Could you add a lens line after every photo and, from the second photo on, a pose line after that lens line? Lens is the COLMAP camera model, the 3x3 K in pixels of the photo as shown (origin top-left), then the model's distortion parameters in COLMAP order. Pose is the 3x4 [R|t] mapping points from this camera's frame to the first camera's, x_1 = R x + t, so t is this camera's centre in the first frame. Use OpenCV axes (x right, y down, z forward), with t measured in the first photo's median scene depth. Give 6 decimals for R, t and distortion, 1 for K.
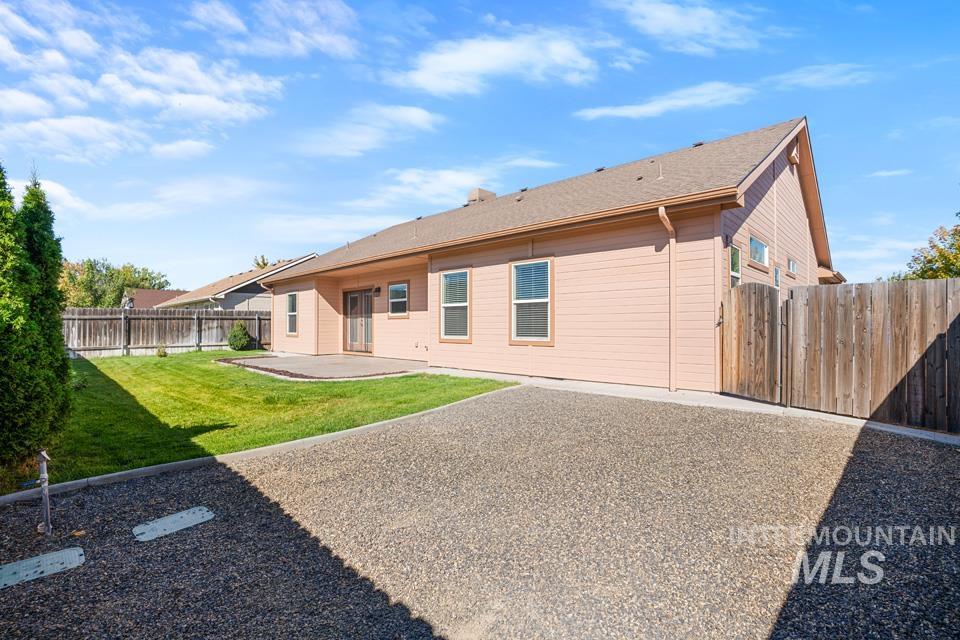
lens RADIAL K [[444.8, 0, 479.8], [0, 444.8, 330.8], [0, 0, 1]] dist [-0.081393, 0.037977]
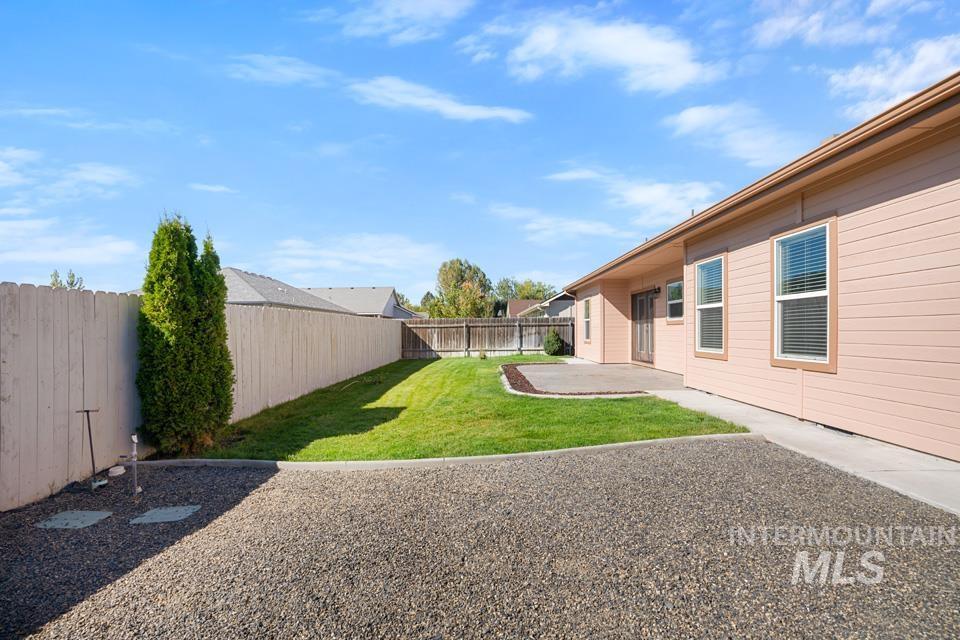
lens RADIAL K [[444.8, 0, 479.8], [0, 444.8, 330.8], [0, 0, 1]] dist [-0.081393, 0.037977]
pose [[0.683951, -0.004199, -0.729516, 0.149205], [-0.000674, 0.999979, -0.006388, -0.009292], [0.729528, 0.004861, 0.683934, 0.170522]]
